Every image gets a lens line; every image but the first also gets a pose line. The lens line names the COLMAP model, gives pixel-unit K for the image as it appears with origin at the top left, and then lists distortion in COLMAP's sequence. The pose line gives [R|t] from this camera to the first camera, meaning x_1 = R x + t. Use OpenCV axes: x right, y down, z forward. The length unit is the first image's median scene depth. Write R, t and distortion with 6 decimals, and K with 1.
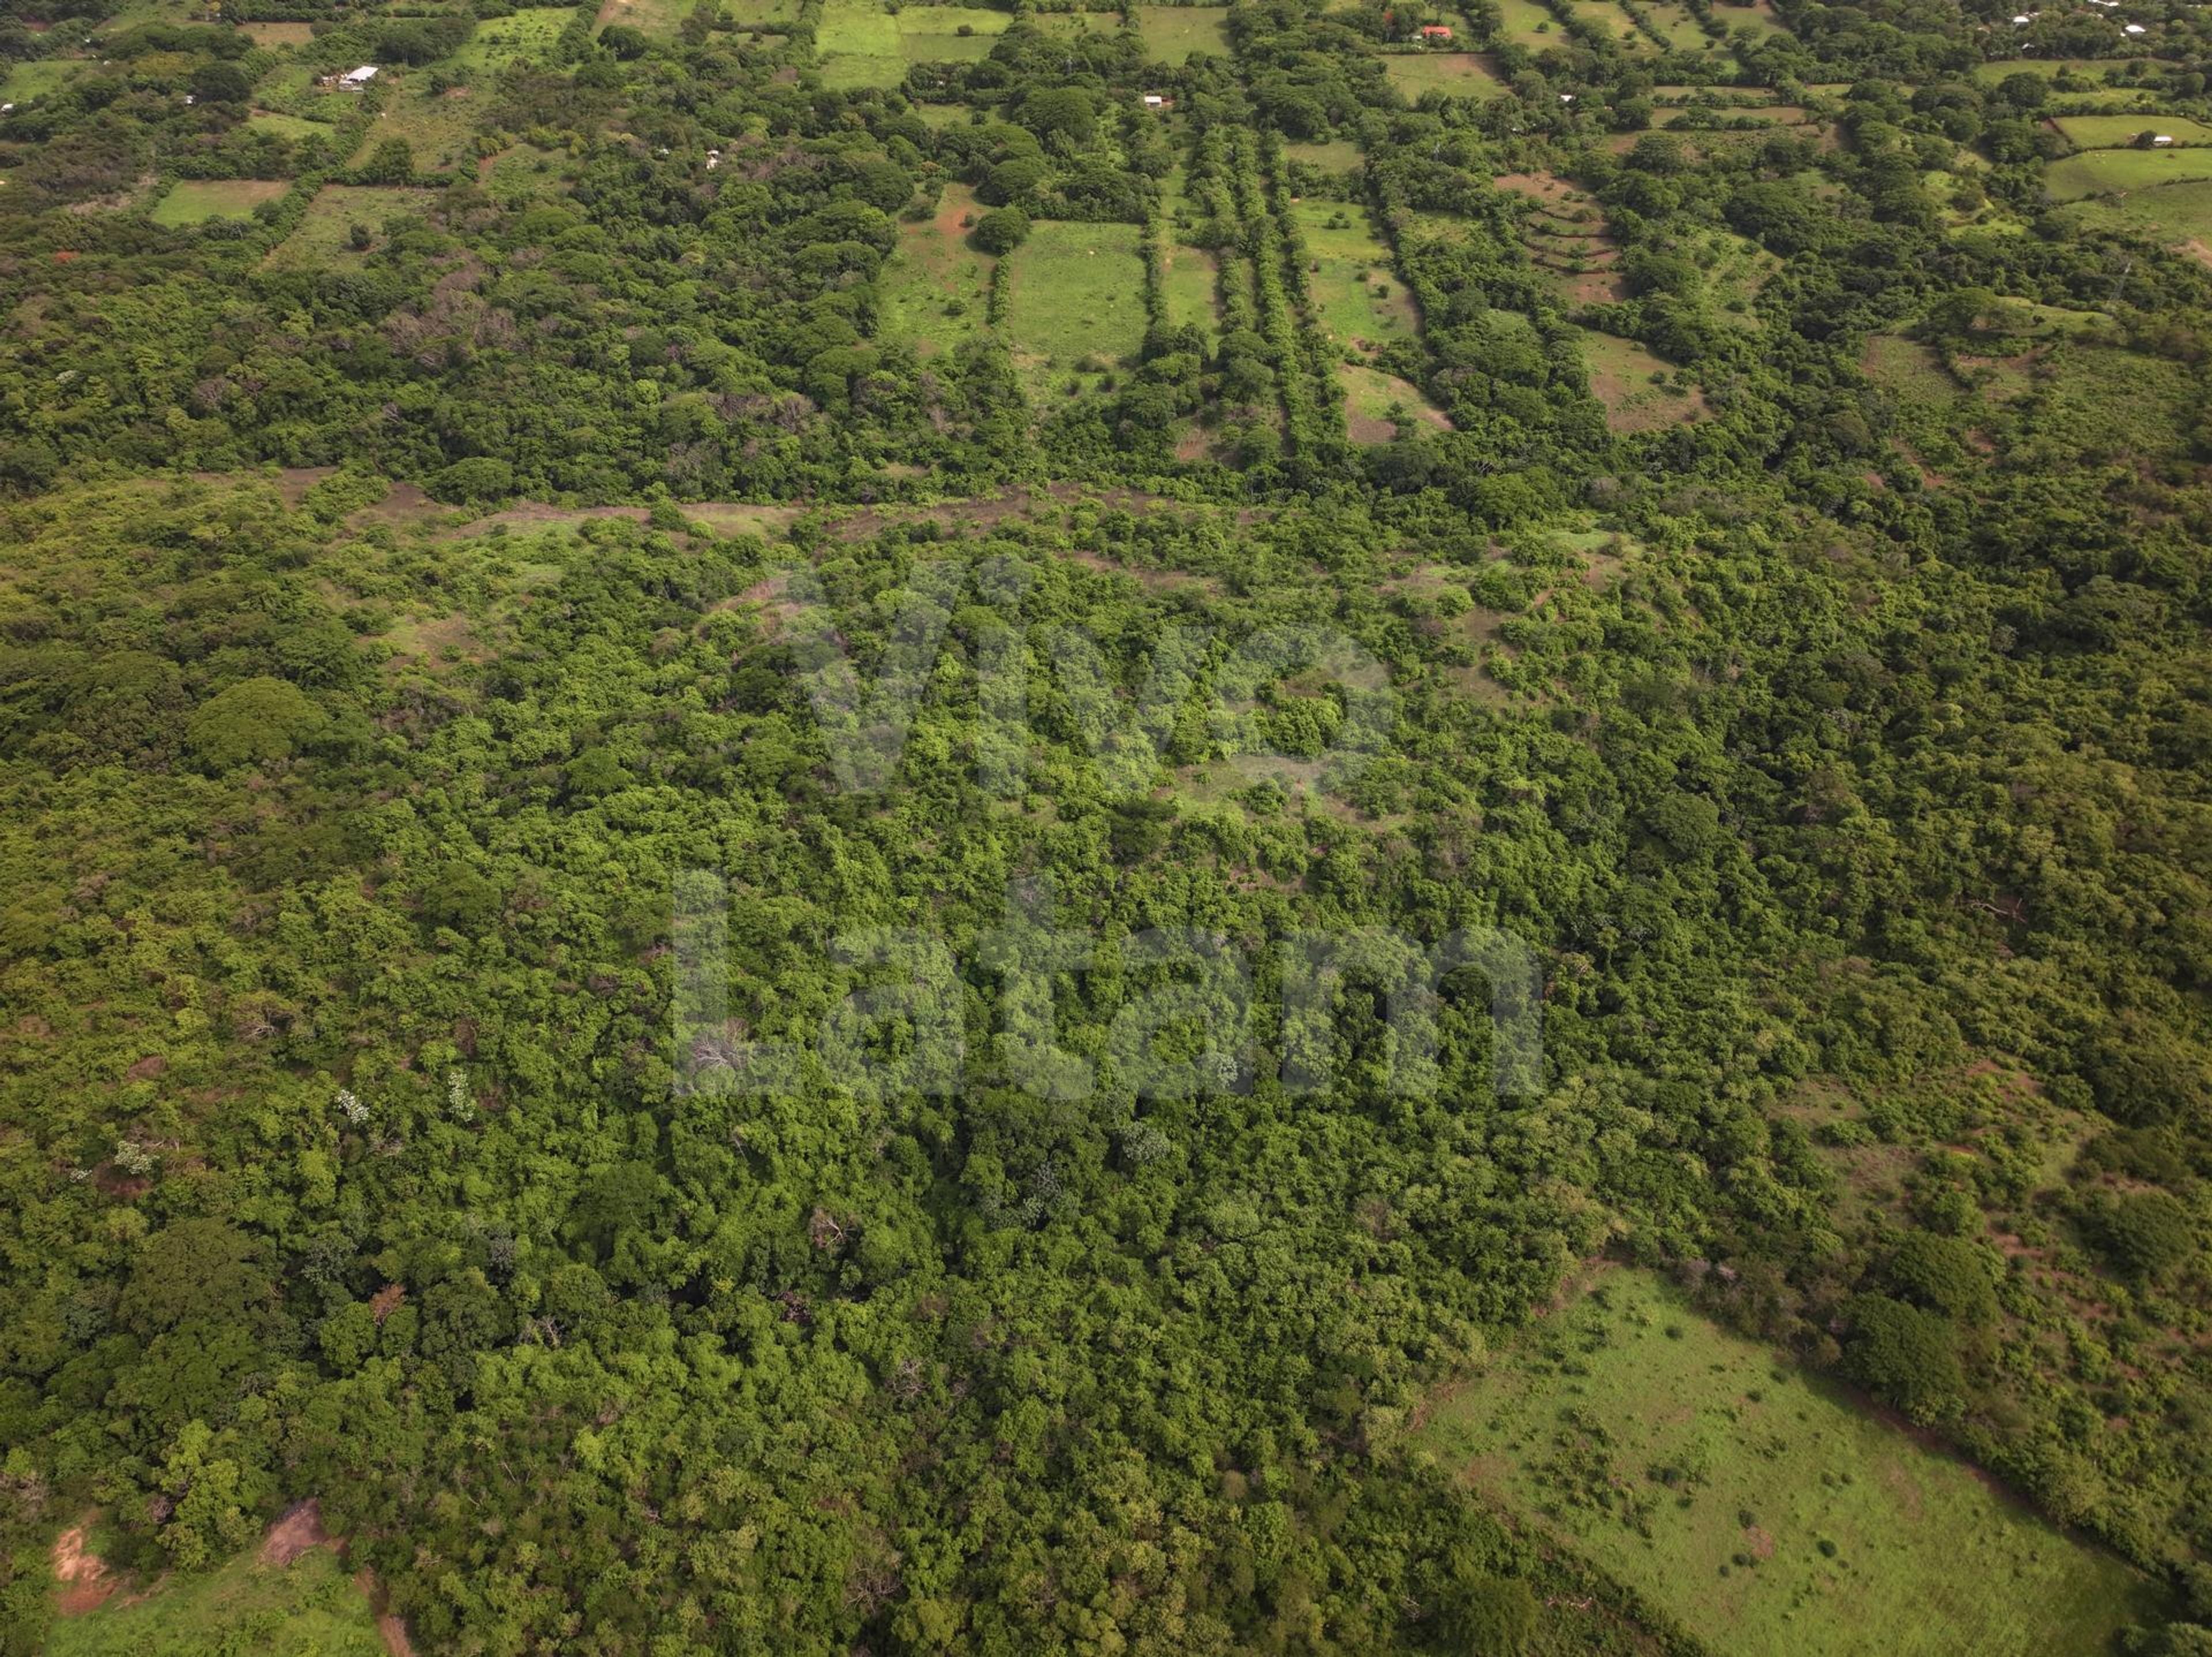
lens RADIAL K [[1555.9, 0, 1111.2], [0, 1555.9, 821.3], [0, 0, 1]] dist [-0.005638, 0.022976]
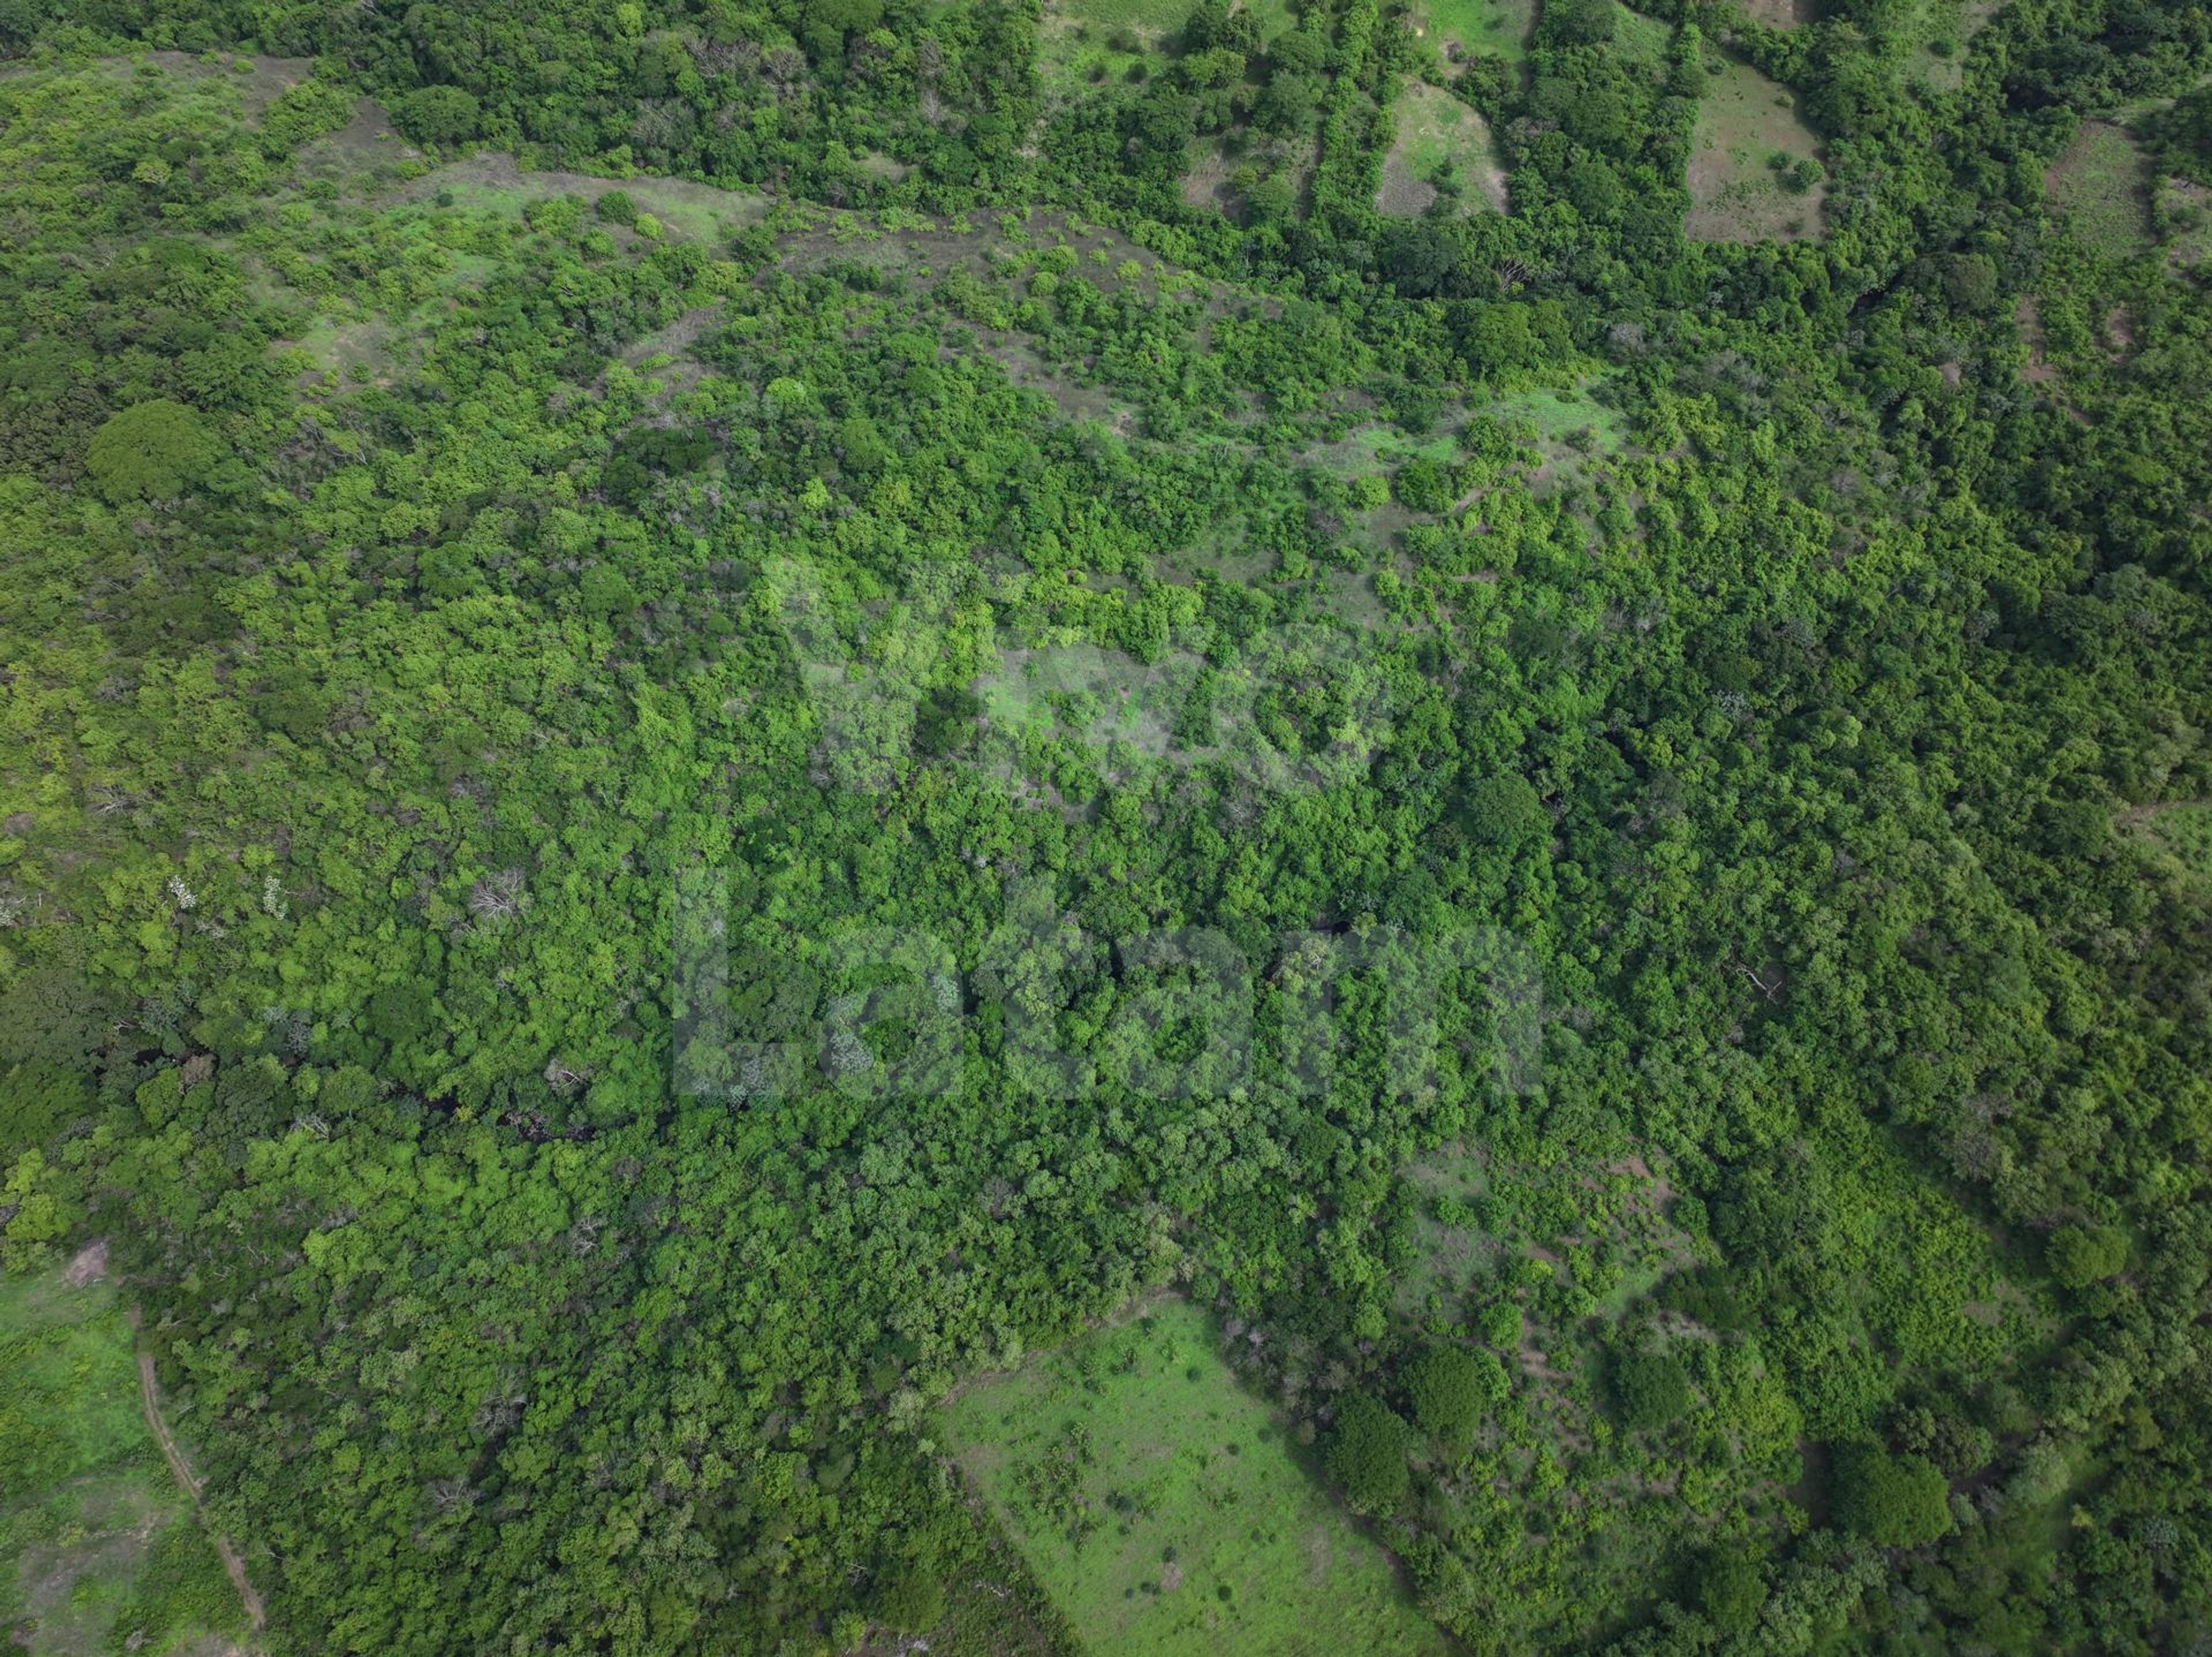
lens RADIAL K [[1555.9, 0, 1111.2], [0, 1555.9, 821.3], [0, 0, 1]] dist [-0.005638, 0.022976]
pose [[0.973686, 0.206357, -0.096703, 0.177150], [-0.156403, 0.913724, 0.375028, -0.251843], [0.165749, -0.350035, 0.921956, 0.038732]]
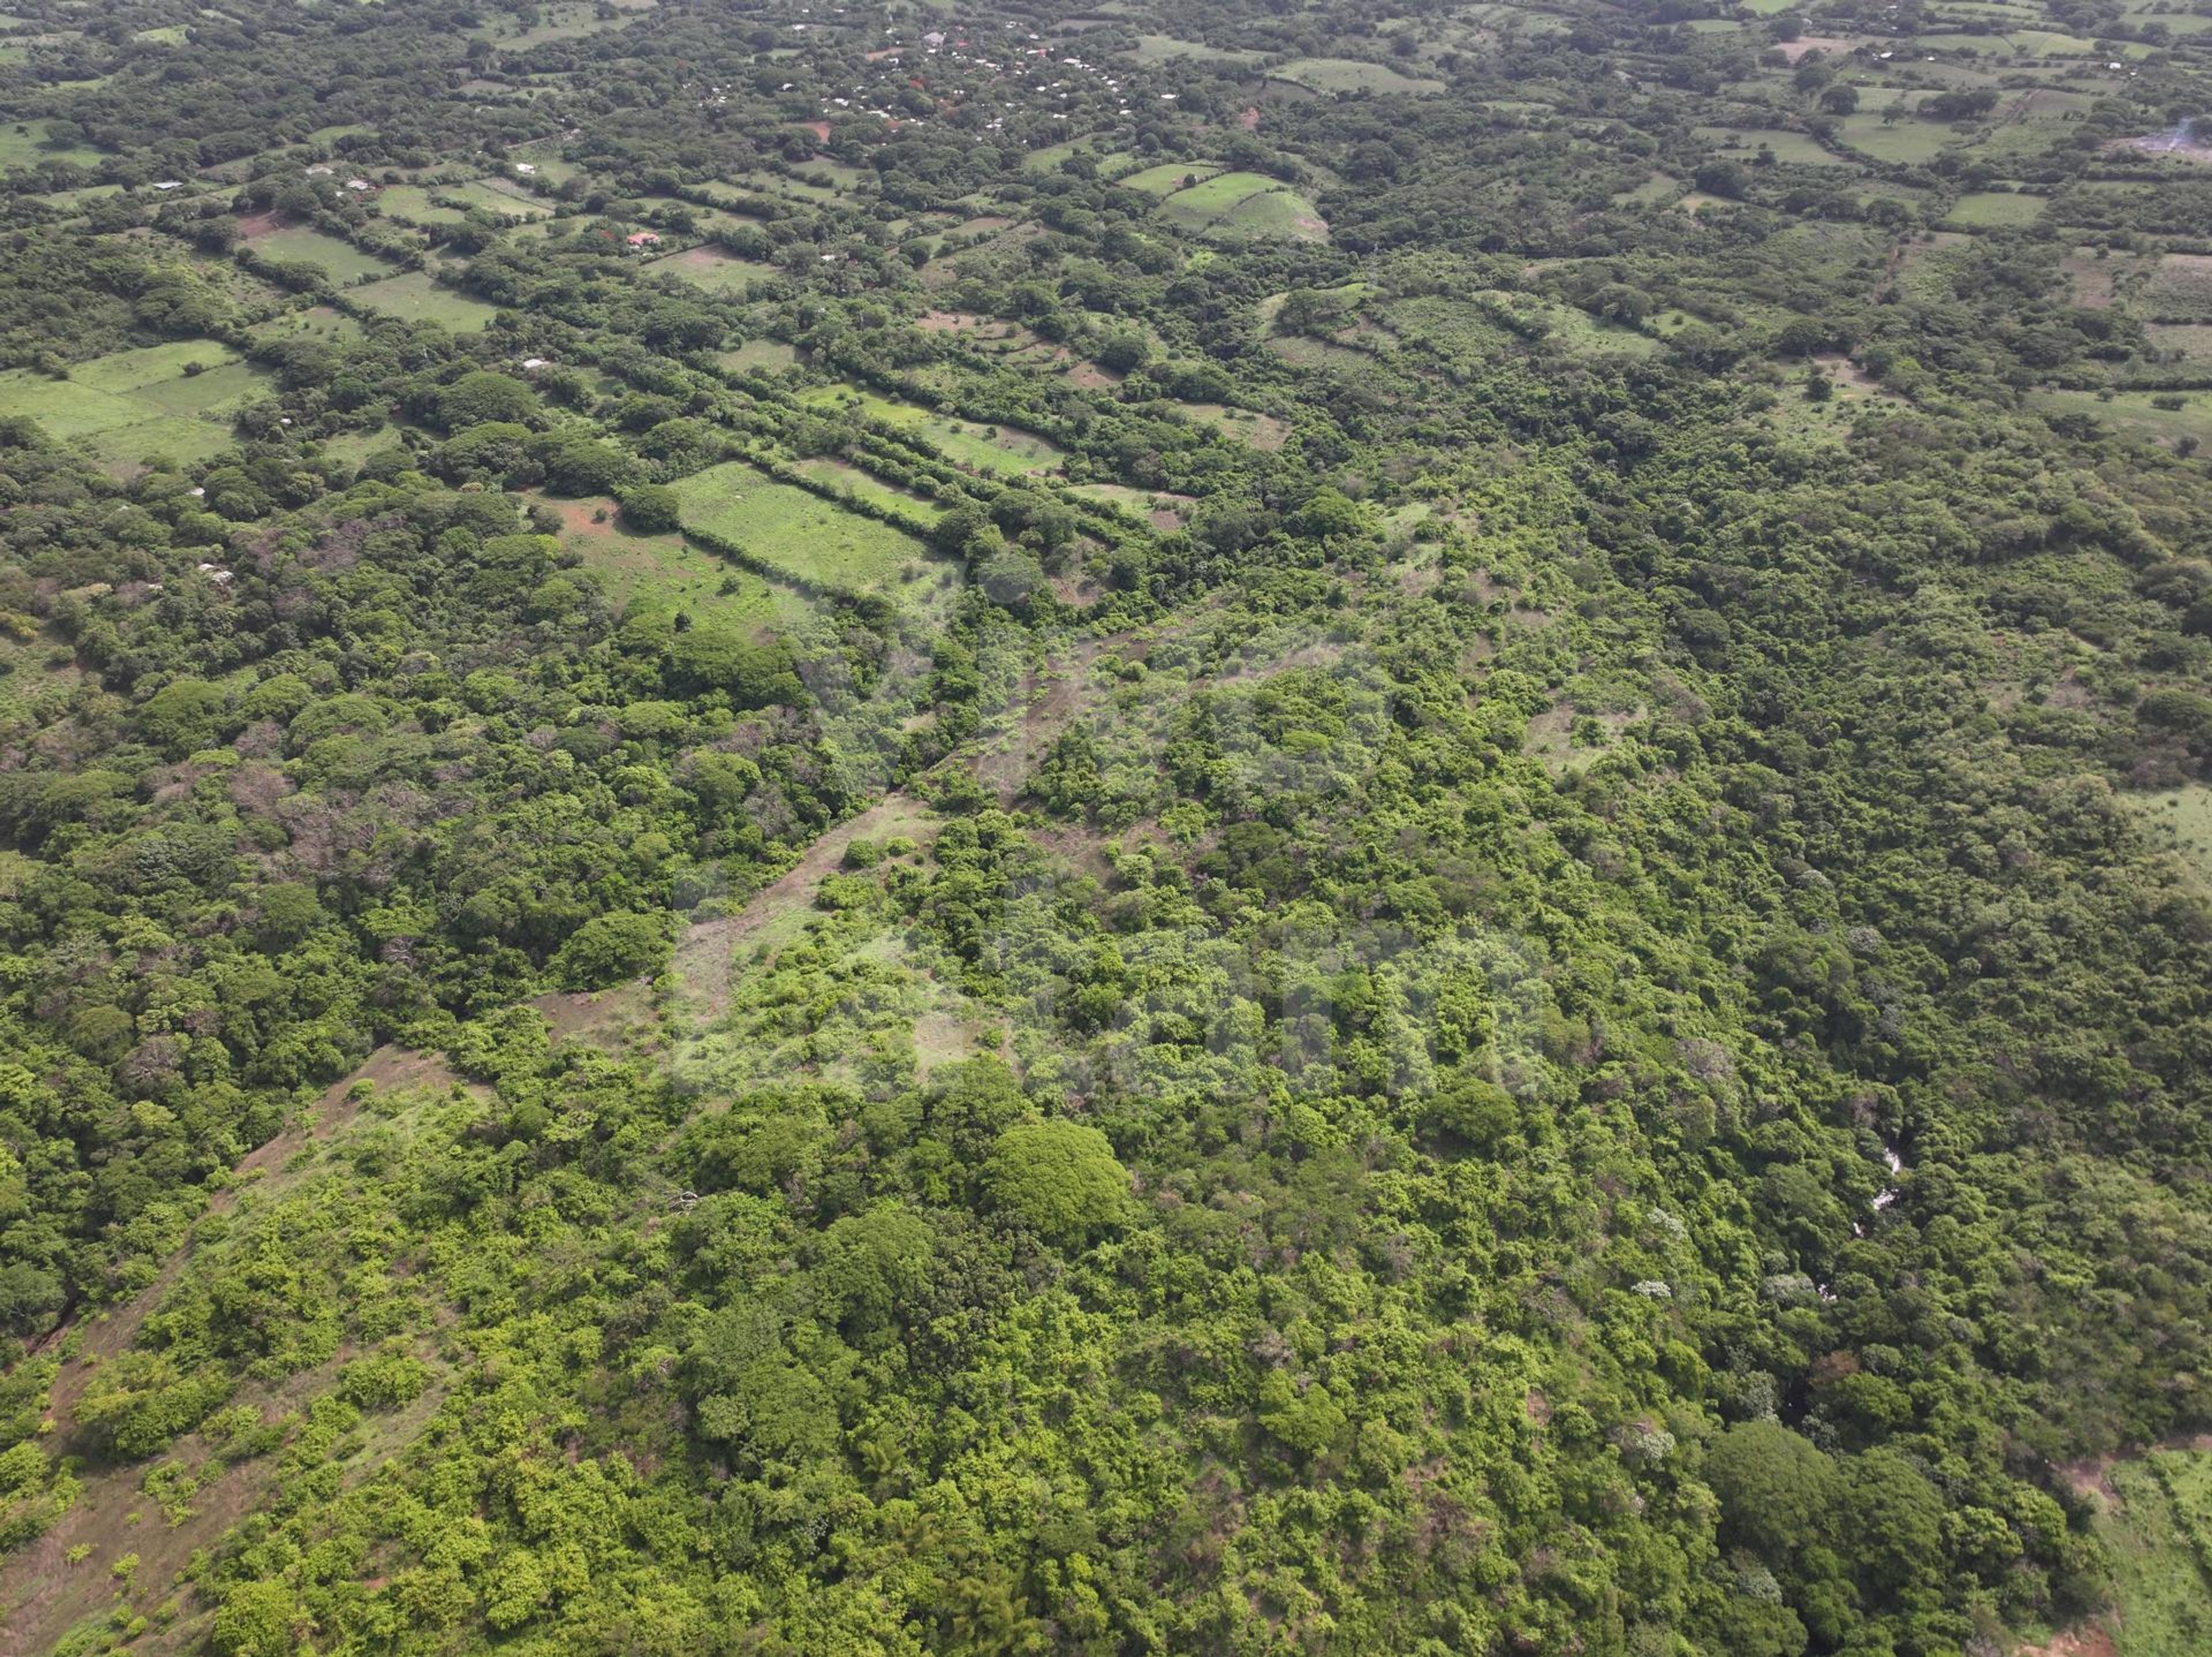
lens RADIAL K [[1555.9, 0, 1111.2], [0, 1555.9, 821.3], [0, 0, 1]] dist [-0.005638, 0.022976]
pose [[0.619753, -0.472302, 0.626768, -0.743021], [0.525606, 0.842862, 0.115418, -0.235609], [-0.582791, 0.257902, 0.770611, 0.208134]]
